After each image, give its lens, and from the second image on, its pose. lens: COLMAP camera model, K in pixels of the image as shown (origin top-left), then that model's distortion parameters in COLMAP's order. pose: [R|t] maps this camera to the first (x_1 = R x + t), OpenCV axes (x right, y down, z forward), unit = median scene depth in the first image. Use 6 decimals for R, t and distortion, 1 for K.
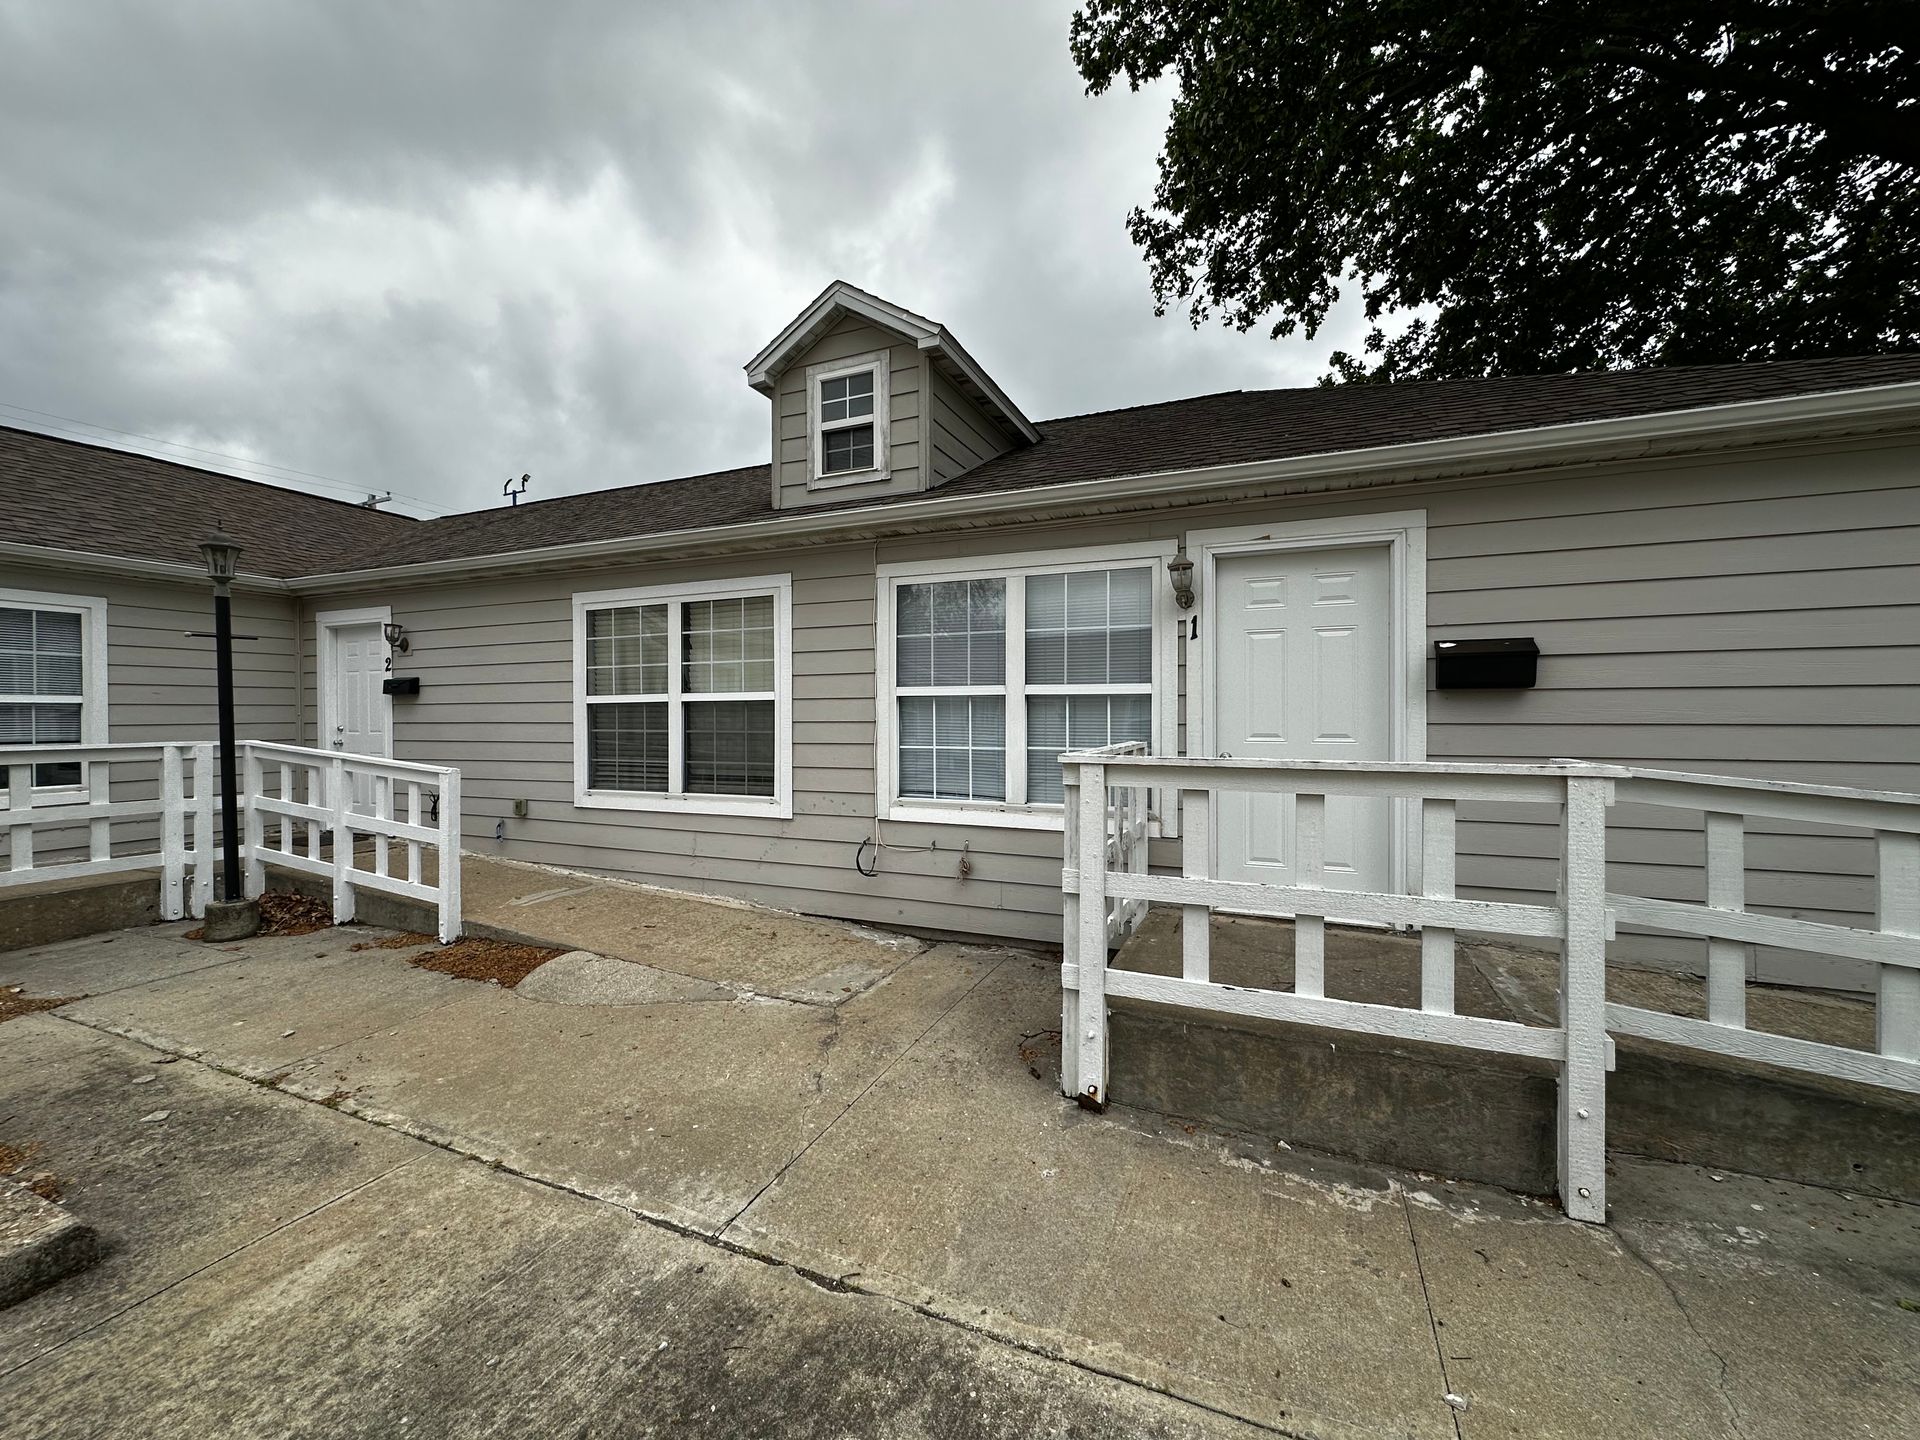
lens RADIAL K [[770.7, 0, 959.6], [0, 770.7, 720.0], [0, 0, 1]] dist [-0.000808, 0.000328]
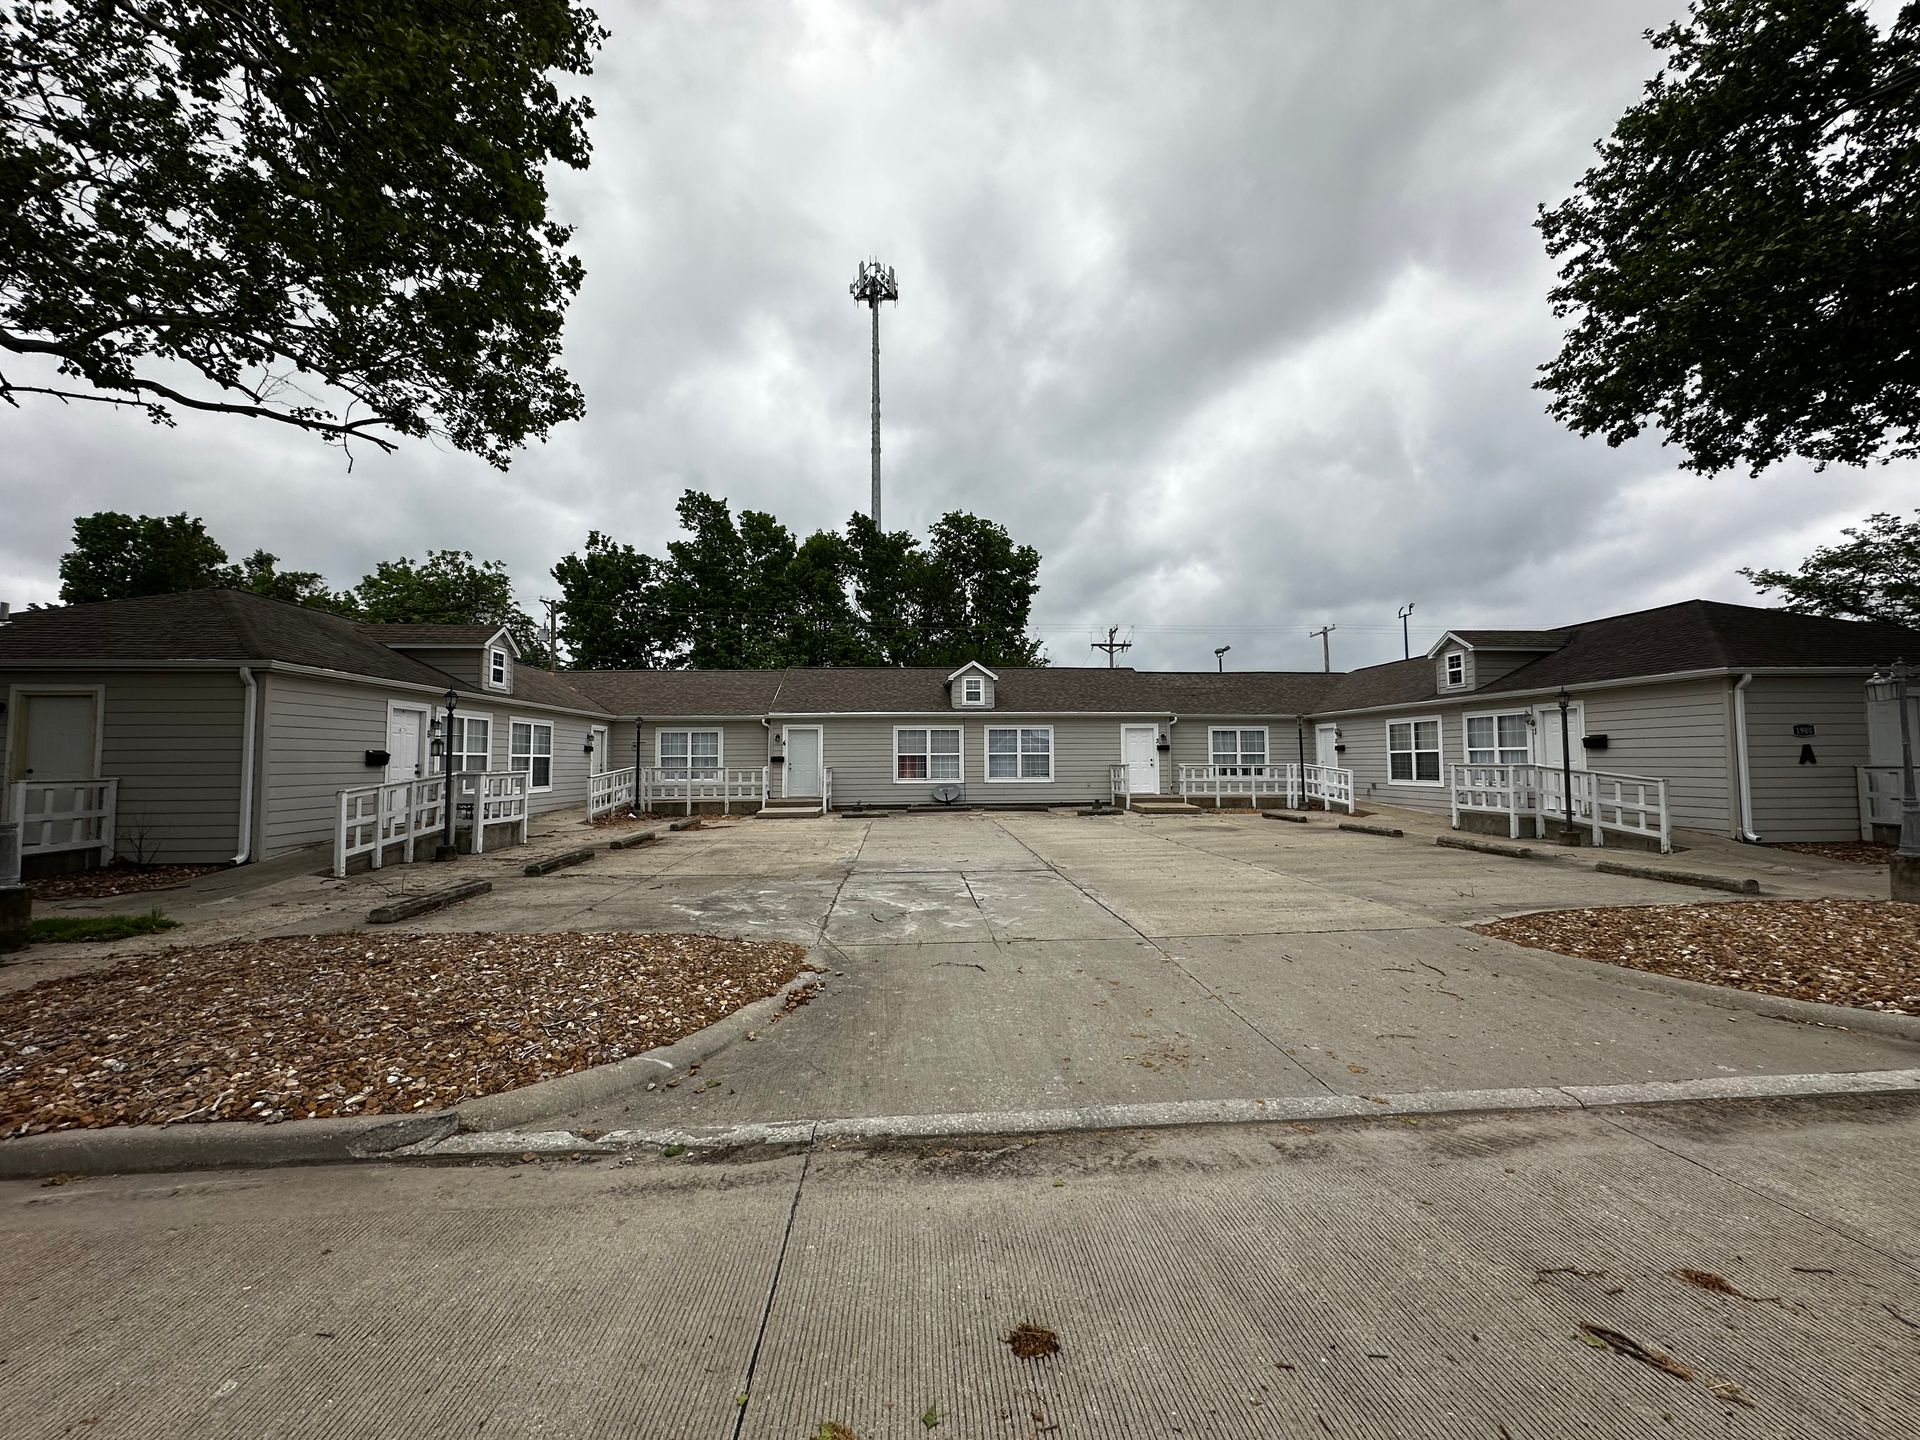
lens RADIAL K [[770.7, 0, 964.2], [0, 770.7, 719.1], [0, 0, 1]] dist [-0.000808, 0.000328]
pose [[0.463319, -0.048738, -0.884850, 1.842506], [-0.001486, 0.998442, -0.055773, 0.022433], [0.886190, 0.027156, 0.462525, -2.474433]]
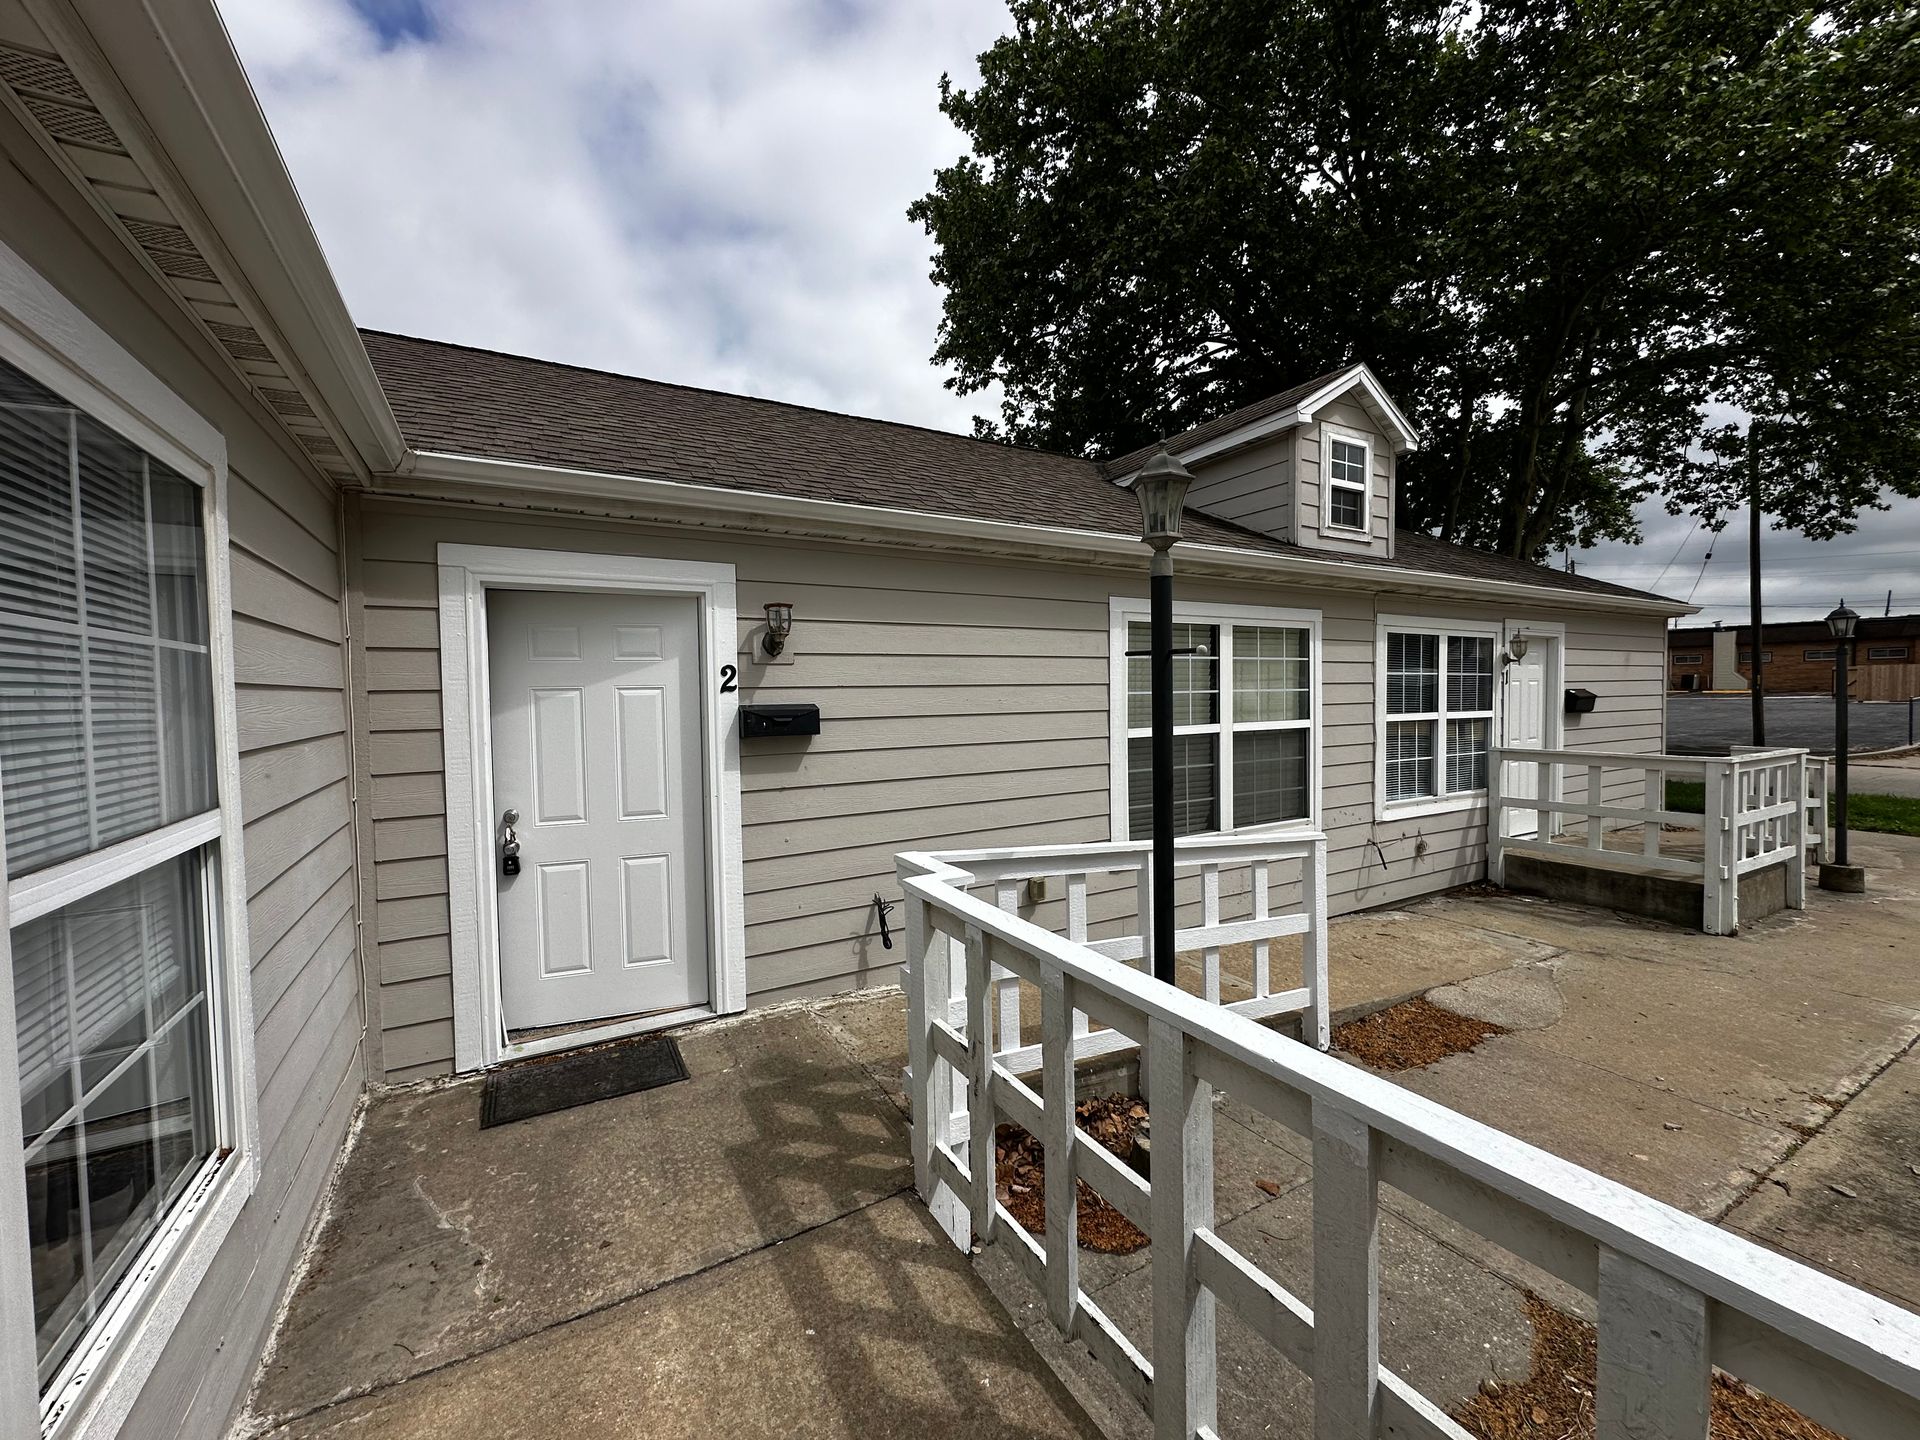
lens RADIAL K [[770.7, 0, 957.5], [0, 770.7, 721.5], [0, 0, 1]] dist [-0.000808, 0.000328]
pose [[0.602517, -0.033746, 0.797392, -1.431793], [0.019679, 0.999430, 0.027427, -0.075384], [-0.797863, -0.000834, 0.602838, 0.773207]]
